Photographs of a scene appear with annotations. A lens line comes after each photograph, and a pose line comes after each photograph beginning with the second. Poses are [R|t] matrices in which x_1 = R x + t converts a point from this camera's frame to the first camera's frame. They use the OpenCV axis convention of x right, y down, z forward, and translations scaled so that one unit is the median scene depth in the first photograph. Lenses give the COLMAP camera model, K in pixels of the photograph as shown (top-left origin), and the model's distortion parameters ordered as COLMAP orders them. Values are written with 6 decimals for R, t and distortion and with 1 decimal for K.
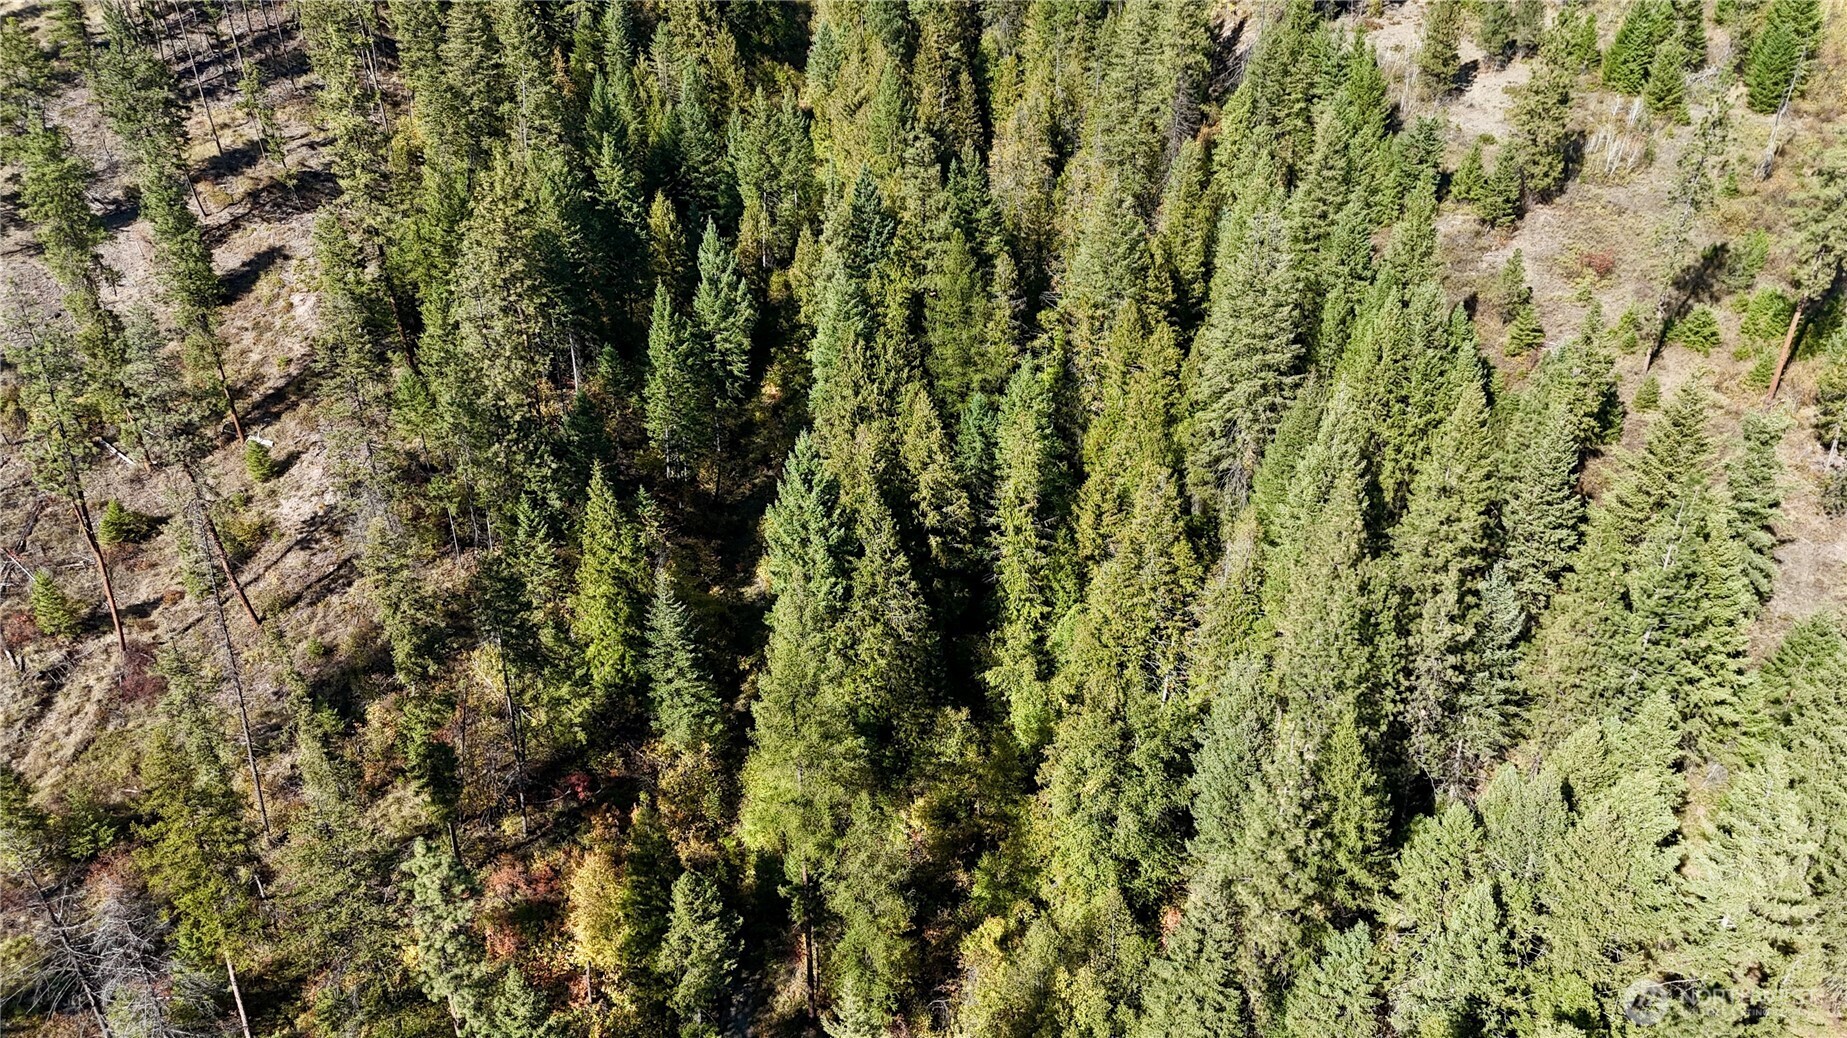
lens RADIAL K [[1365.1, 0, 937.5], [0, 1365.1, 509.4], [0, 0, 1]] dist [0.069366, -0.066552]
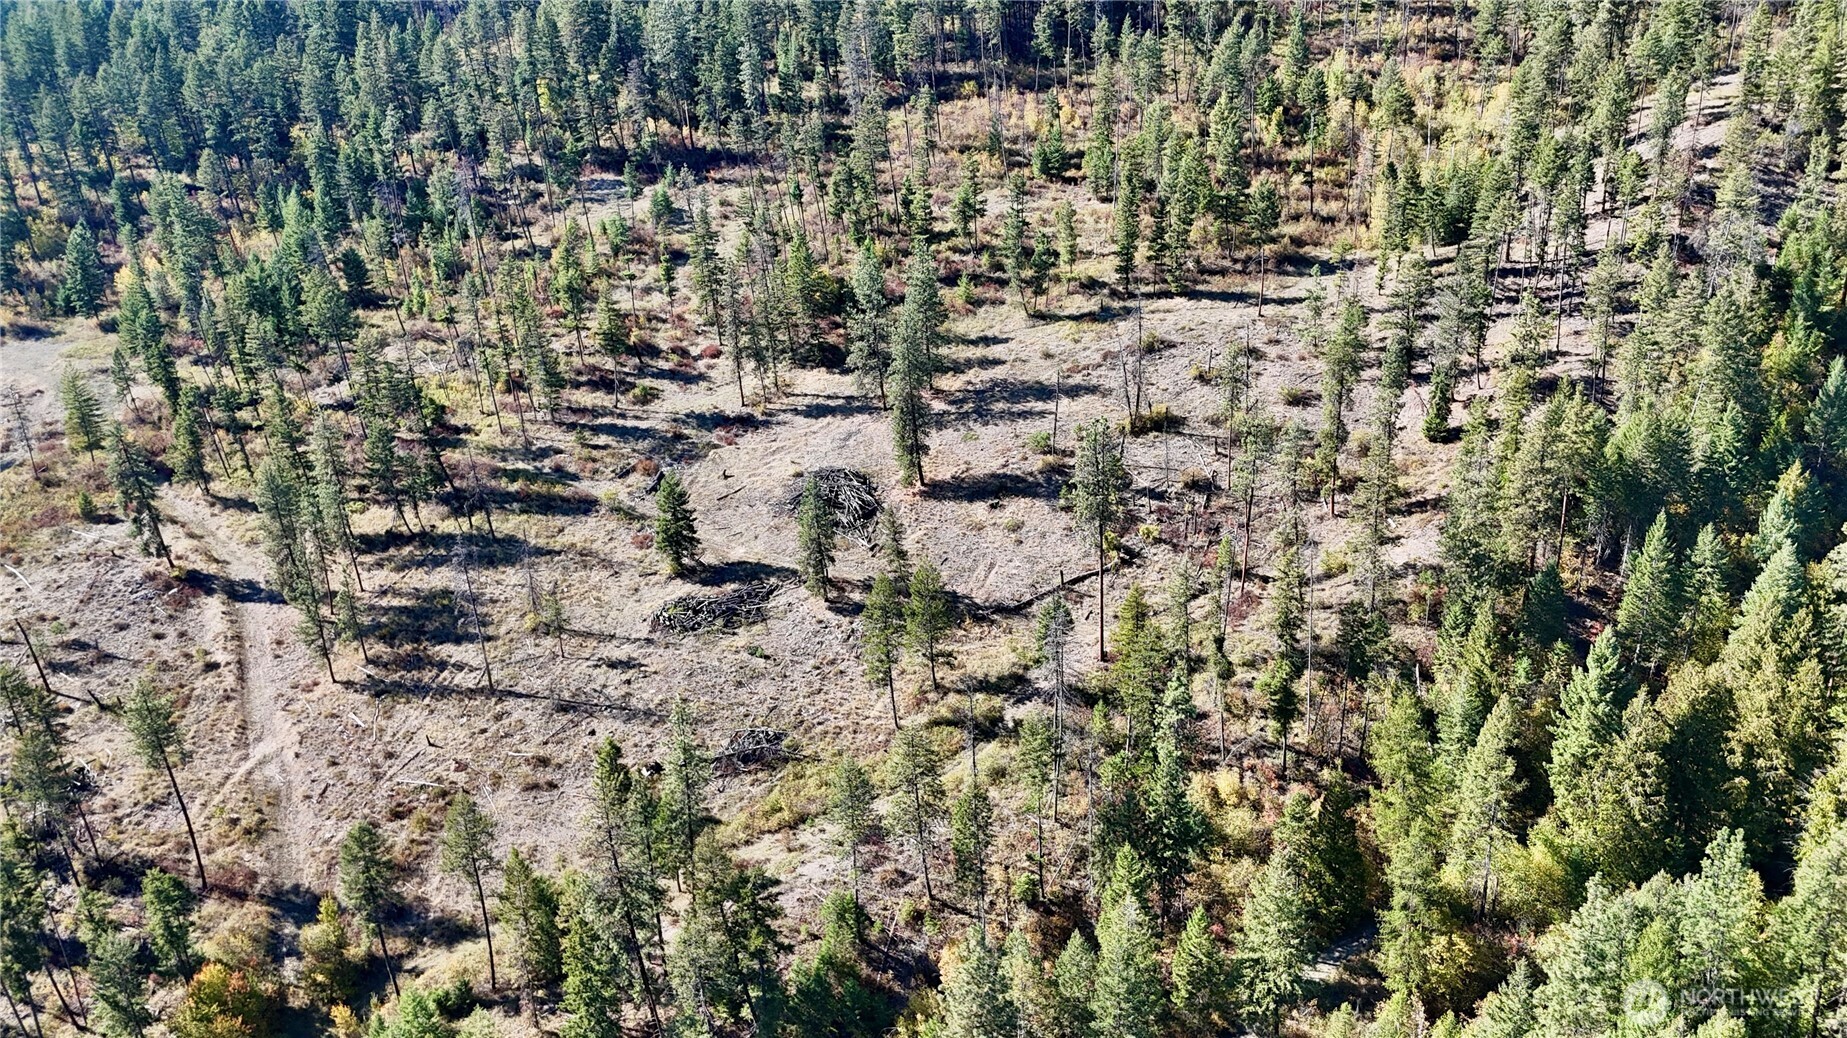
lens RADIAL K [[1365.1, 0, 938.5], [0, 1365.1, 536.1], [0, 0, 1]] dist [0.069366, -0.066552]
pose [[0.415602, 0.331538, -0.846970, 0.614618], [-0.418972, 0.896304, 0.145263, -0.047360], [0.807303, 0.294485, 0.511411, -0.207421]]
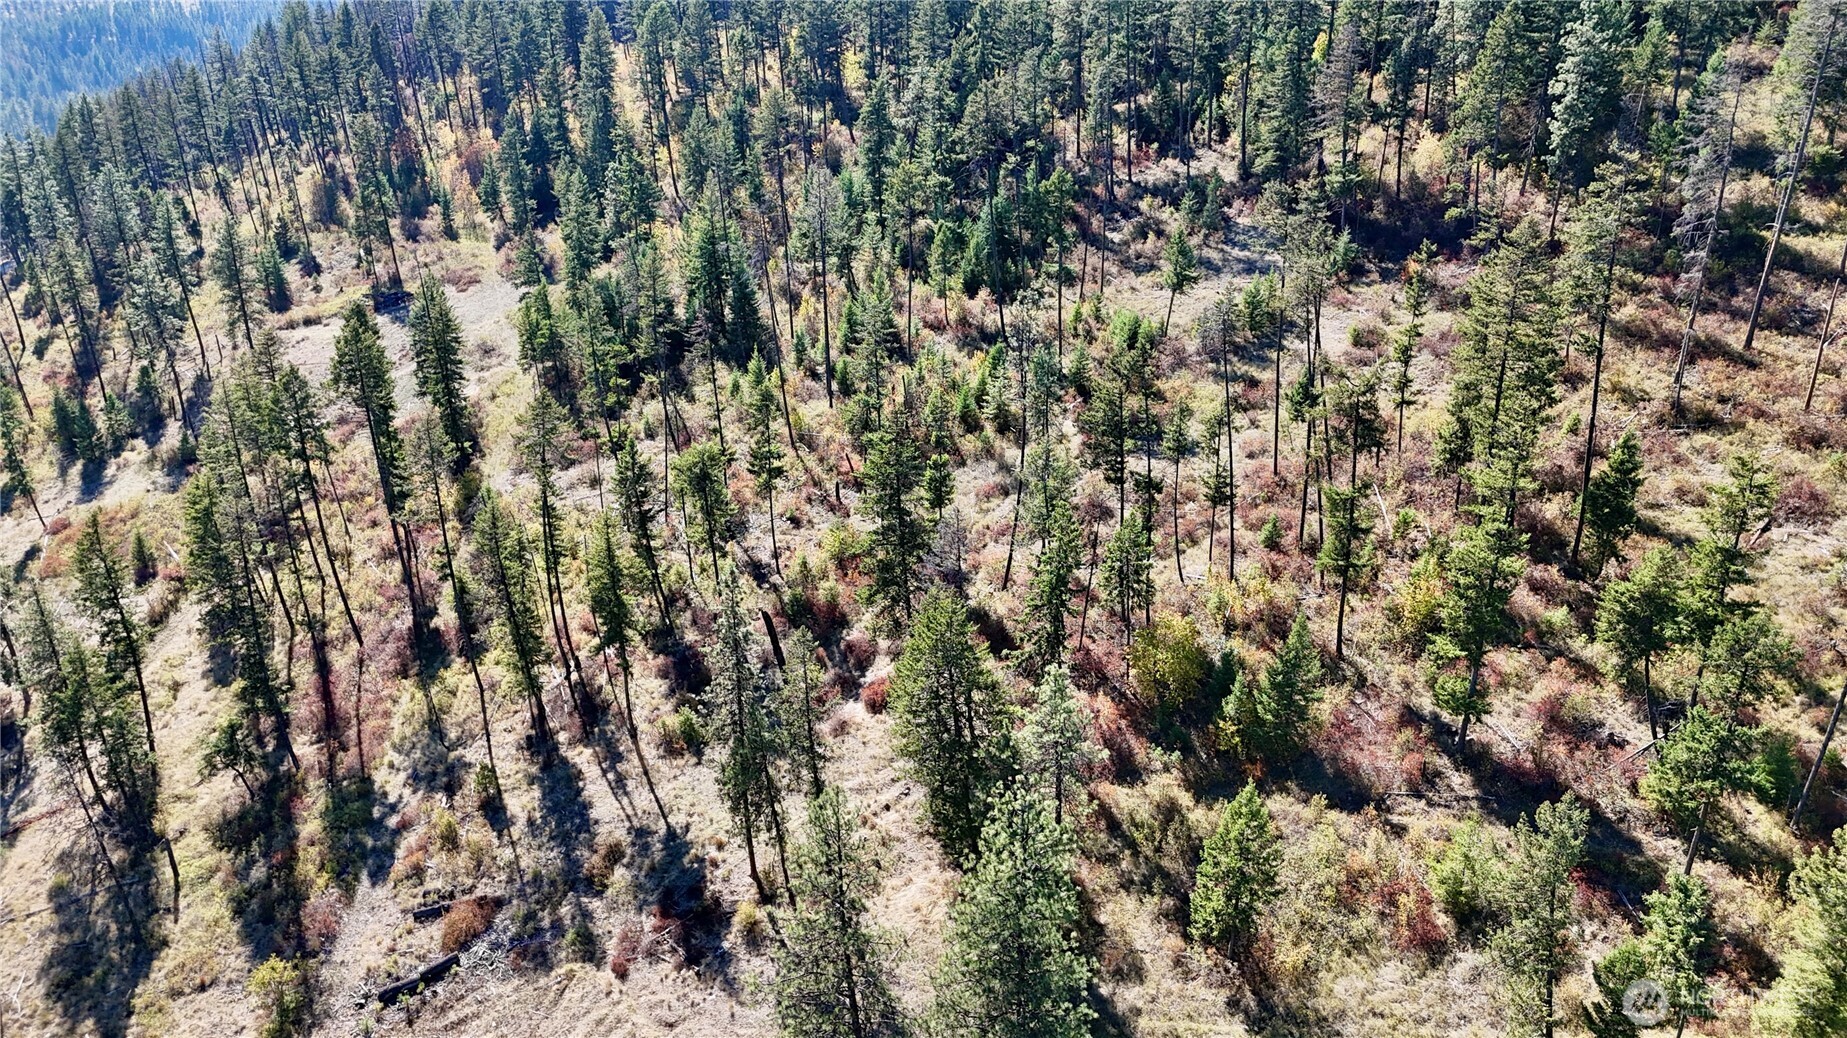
lens RADIAL K [[1365.1, 0, 923.9], [0, 1365.1, 517.5], [0, 0, 1]] dist [0.069366, -0.066552]
pose [[-0.457480, 0.368634, -0.809210, -0.590532], [-0.450239, 0.688722, 0.568284, -0.456046], [0.766810, 0.624316, -0.149103, 0.528074]]
